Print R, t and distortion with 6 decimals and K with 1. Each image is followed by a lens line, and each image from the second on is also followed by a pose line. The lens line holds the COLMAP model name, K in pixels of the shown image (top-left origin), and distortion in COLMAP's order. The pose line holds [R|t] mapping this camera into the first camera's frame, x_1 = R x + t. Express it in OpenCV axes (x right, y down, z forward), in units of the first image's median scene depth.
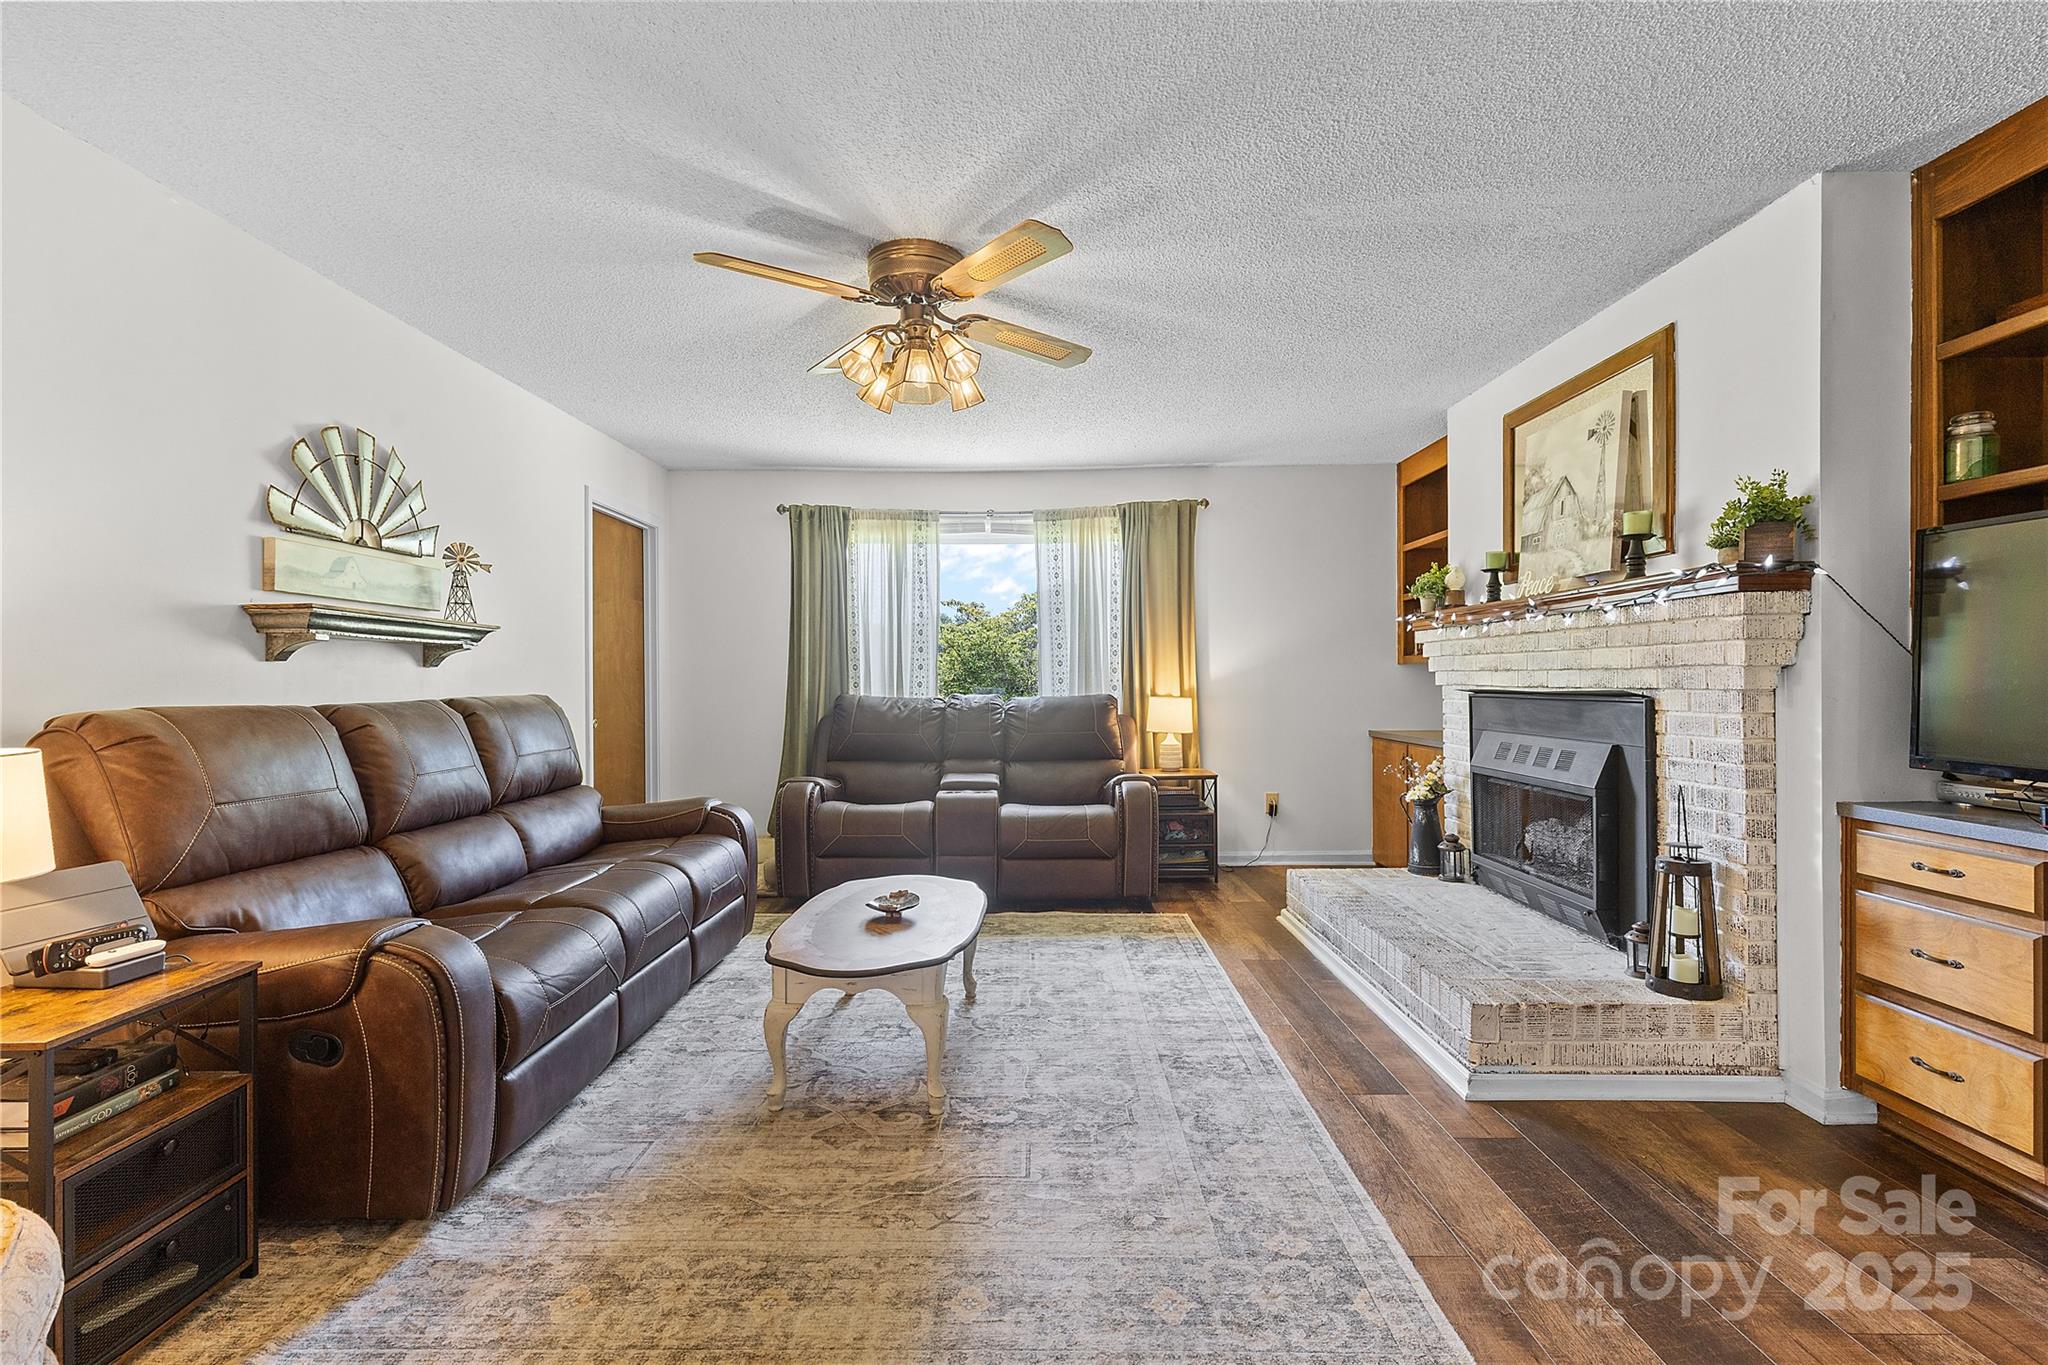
lens RADIAL K [[918.5, 0, 1019.7], [0, 918.5, 682.0], [0, 0, 1]] dist [0.009134, -0.001047]
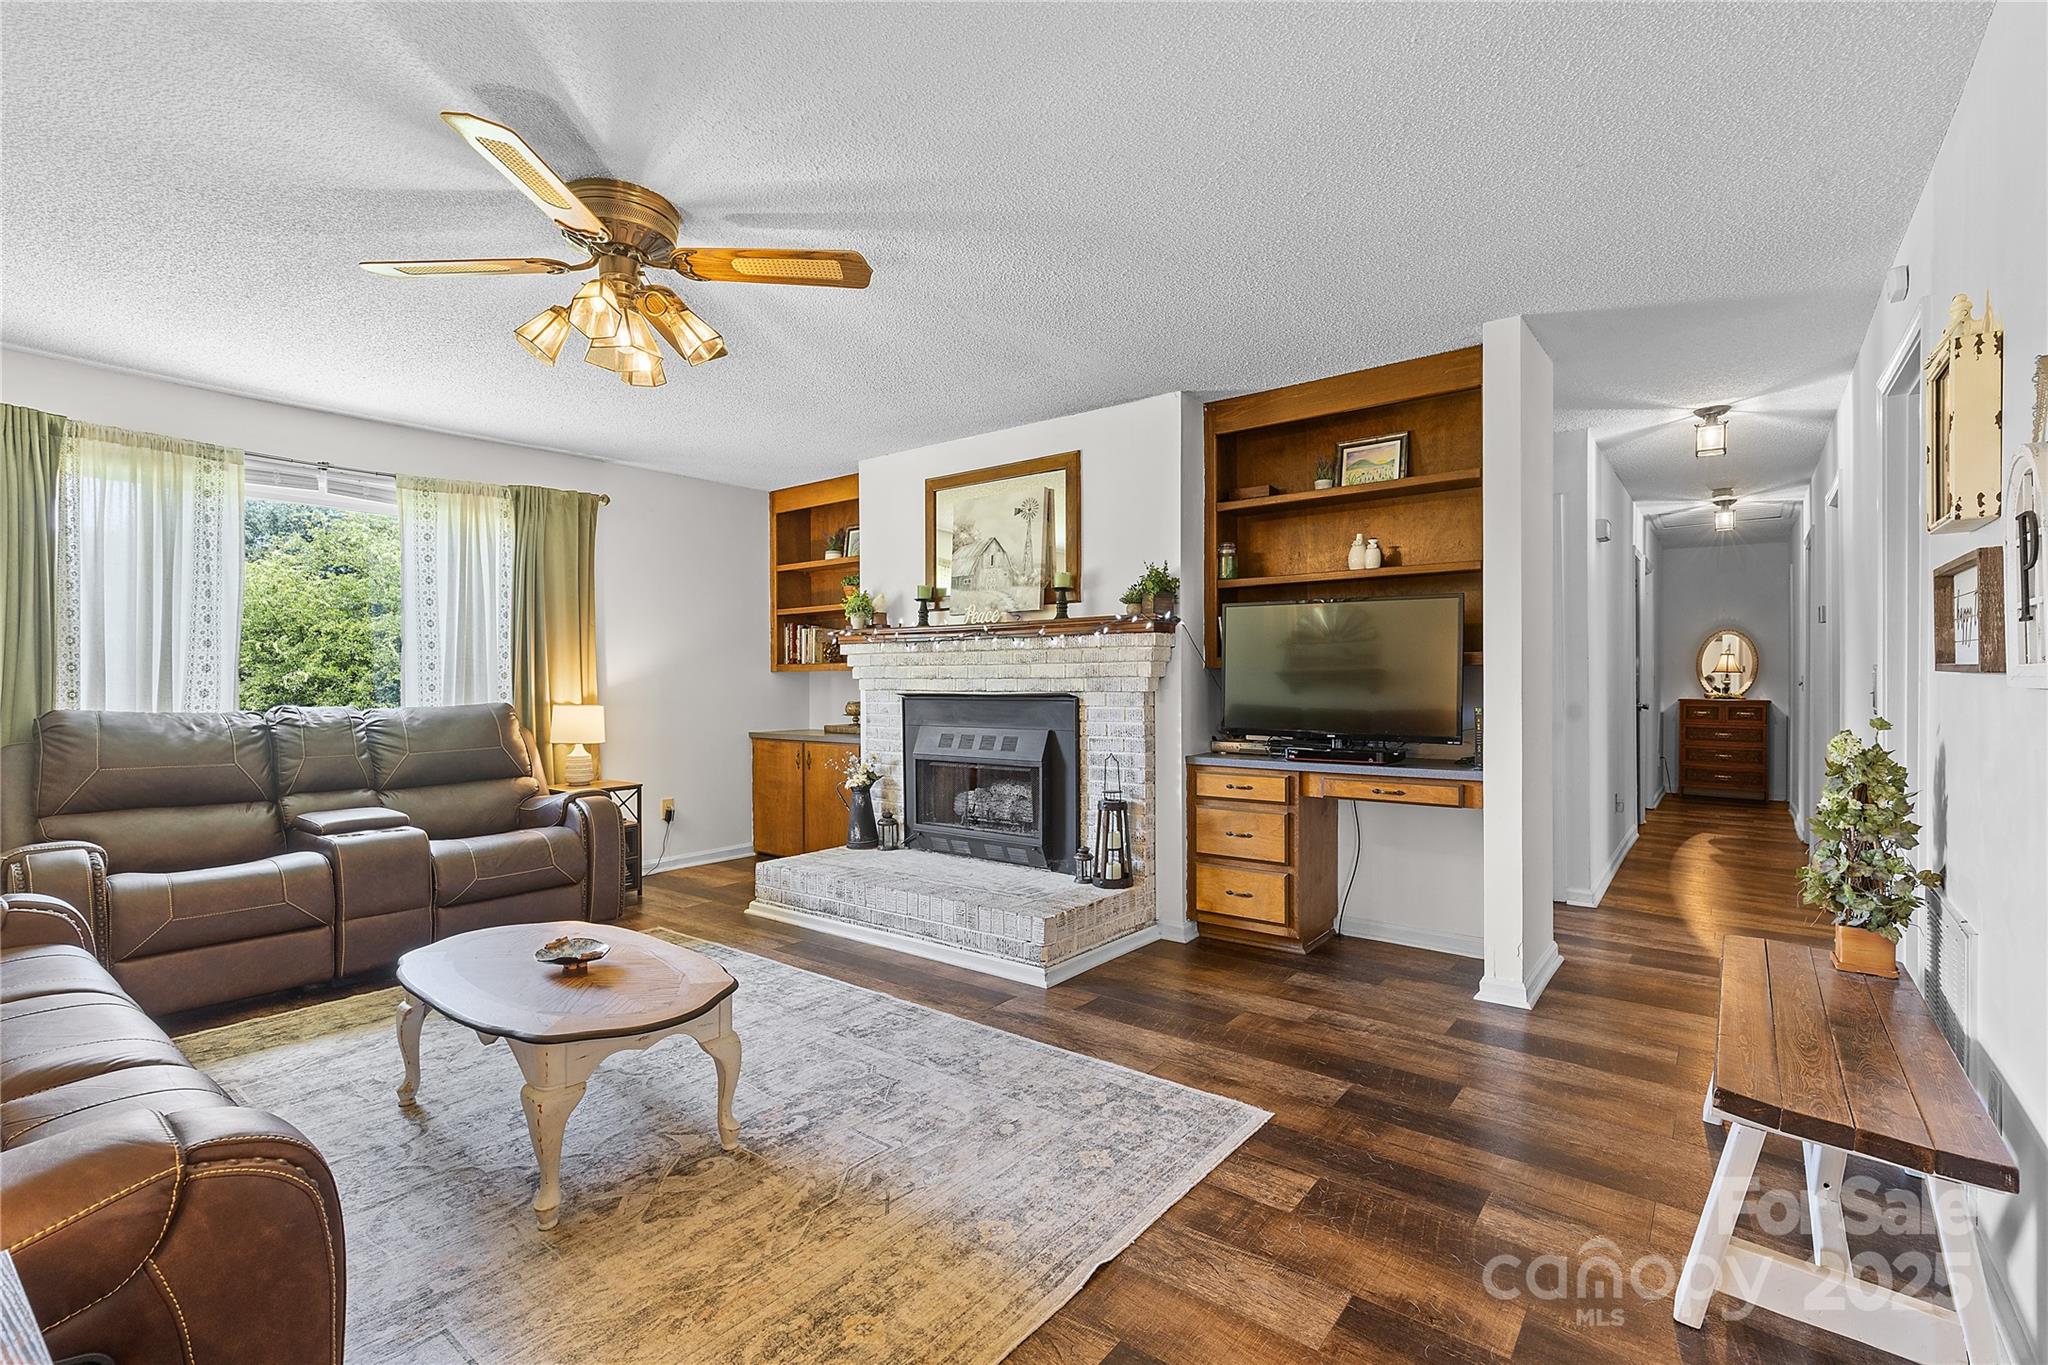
lens RADIAL K [[917.6, 0, 1019.9], [0, 917.6, 680.9], [0, 0, 1]] dist [0.009158, -0.000268]
pose [[0.611741, 0.002596, 0.791054, -0.532807], [0.002847, 0.999981, -0.005484, -0.002202], [-0.791053, 0.005607, 0.611722, 0.153435]]
